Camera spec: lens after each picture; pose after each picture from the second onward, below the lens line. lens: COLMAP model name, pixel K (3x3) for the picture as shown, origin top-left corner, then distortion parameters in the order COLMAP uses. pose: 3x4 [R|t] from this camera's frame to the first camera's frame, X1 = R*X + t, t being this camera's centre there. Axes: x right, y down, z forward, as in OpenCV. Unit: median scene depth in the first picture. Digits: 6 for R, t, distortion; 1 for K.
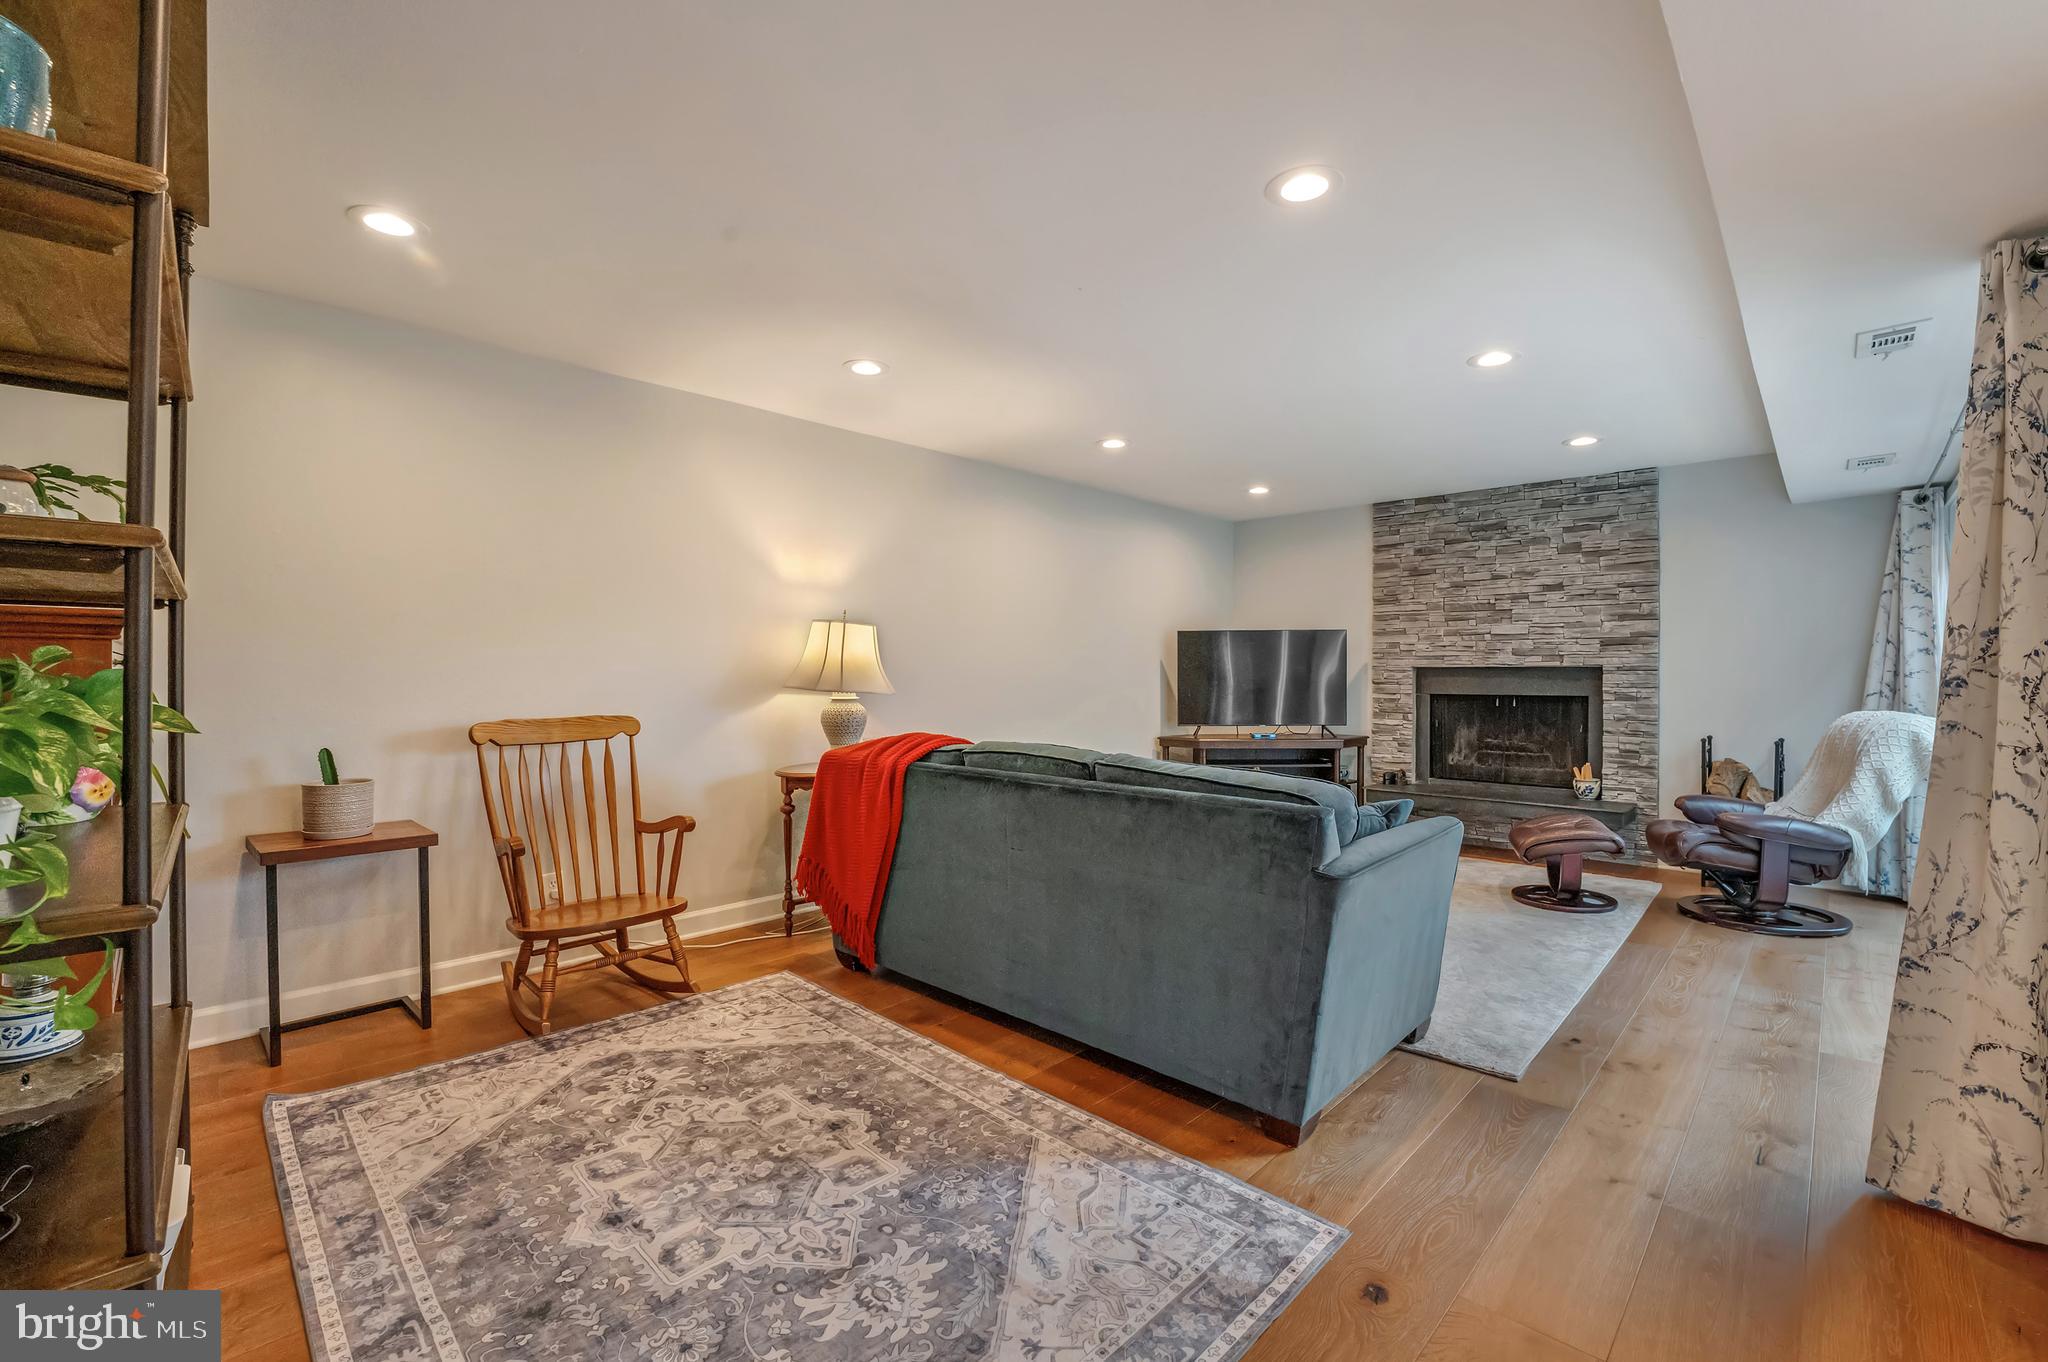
lens RADIAL K [[841.1, 0, 1025.9], [0, 841.1, 673.3], [0, 0, 1]] dist [-0.027405, 0.003583]
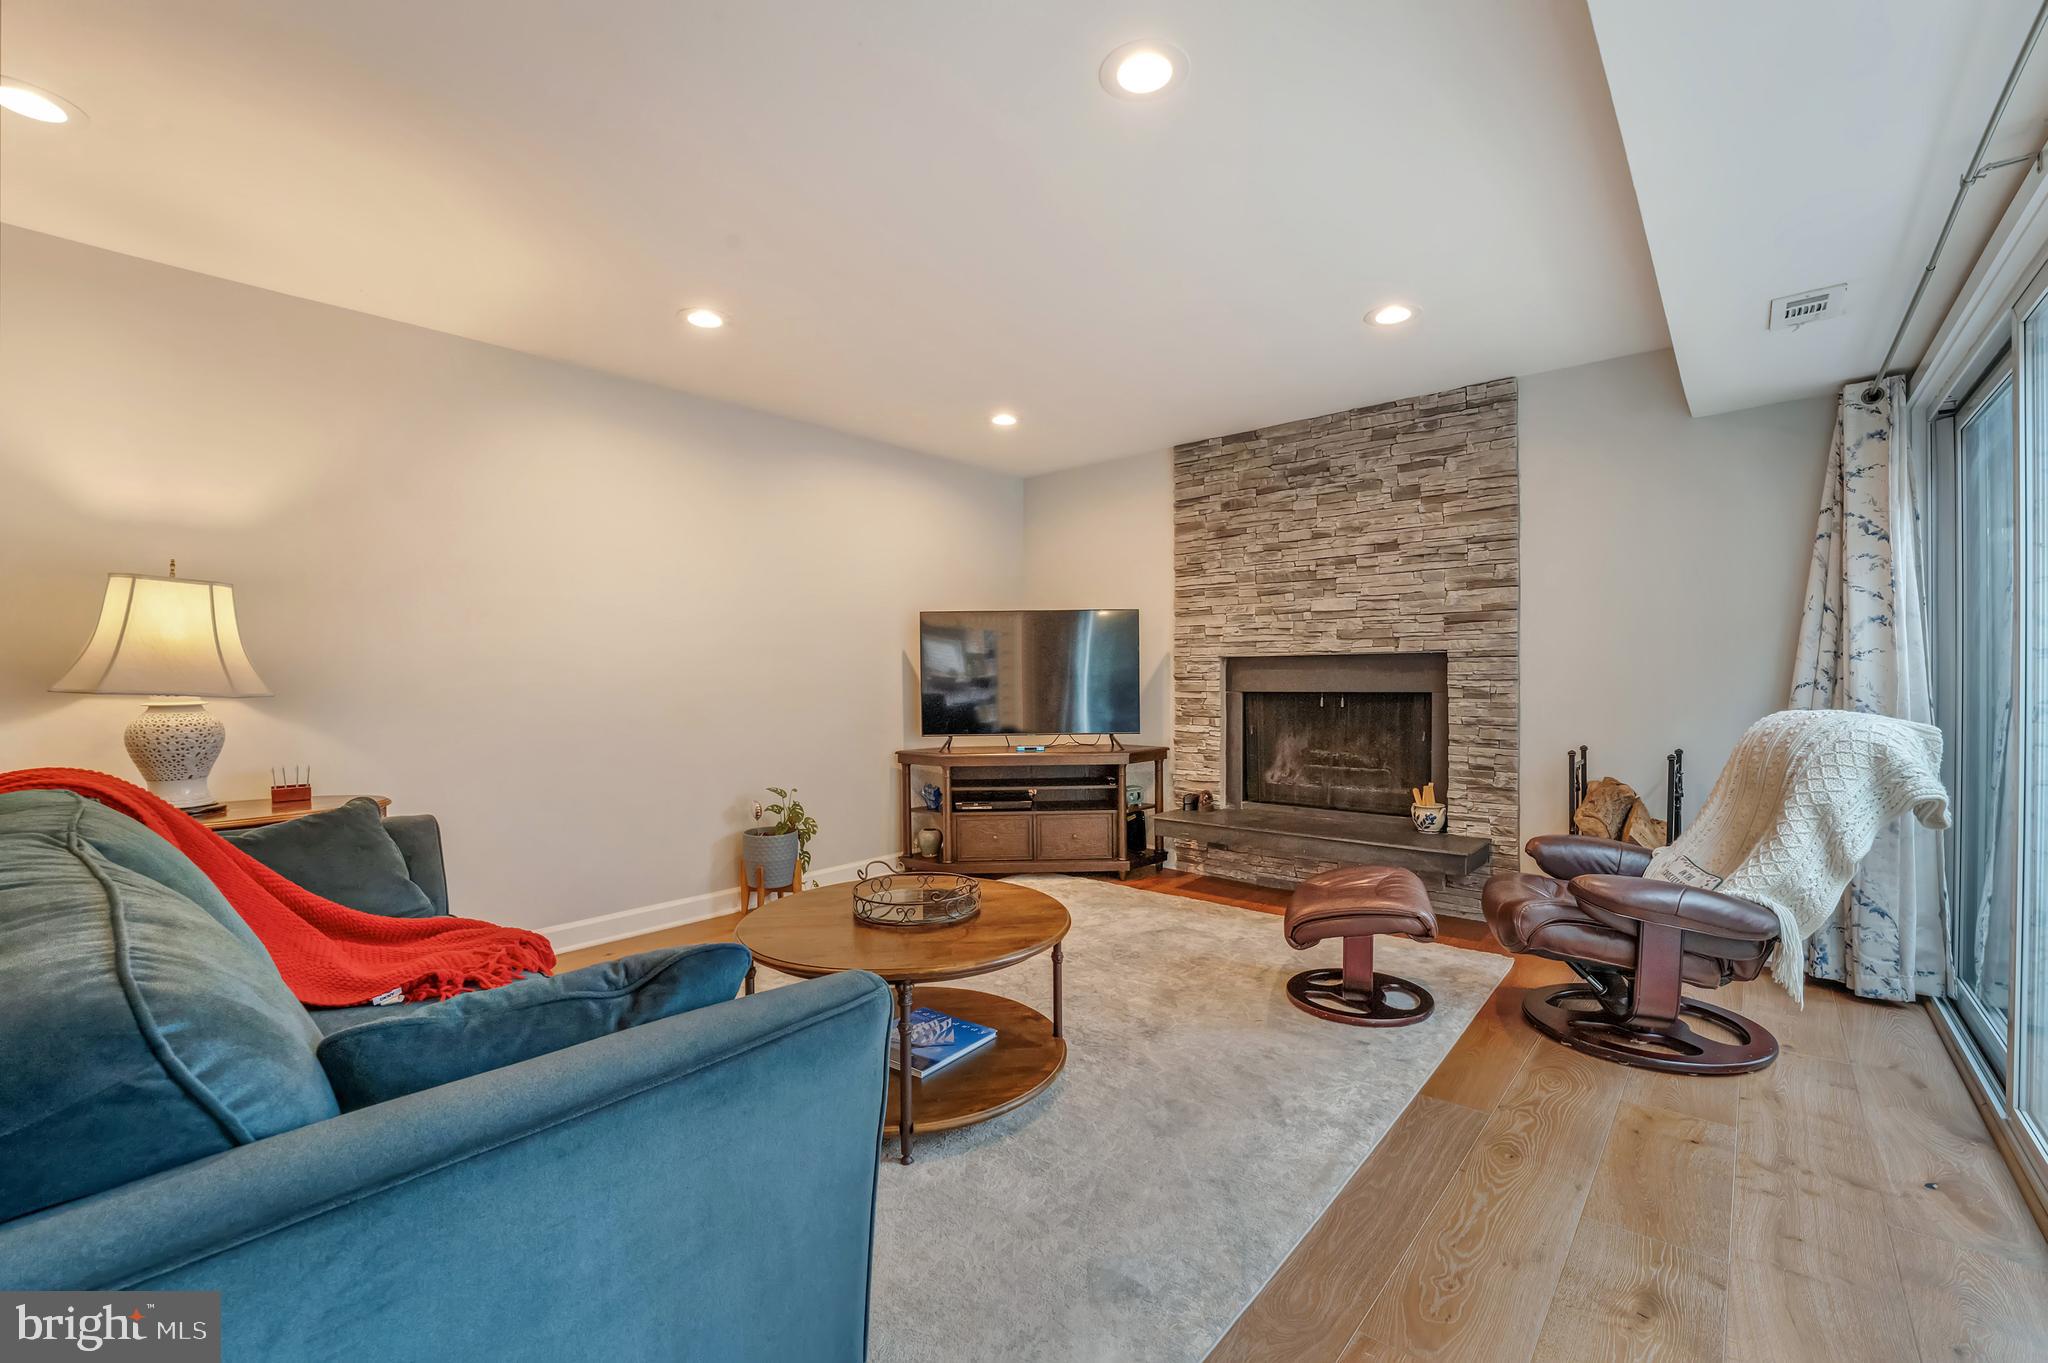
lens RADIAL K [[841.1, 0, 1017.1], [0, 841.1, 682.7], [0, 0, 1]] dist [-0.027405, 0.003583]
pose [[0.998704, -0.008490, 0.050172, 0.286445], [0.008176, 0.999946, 0.006465, 0.011508], [-0.050225, -0.006046, 0.998720, 0.291255]]
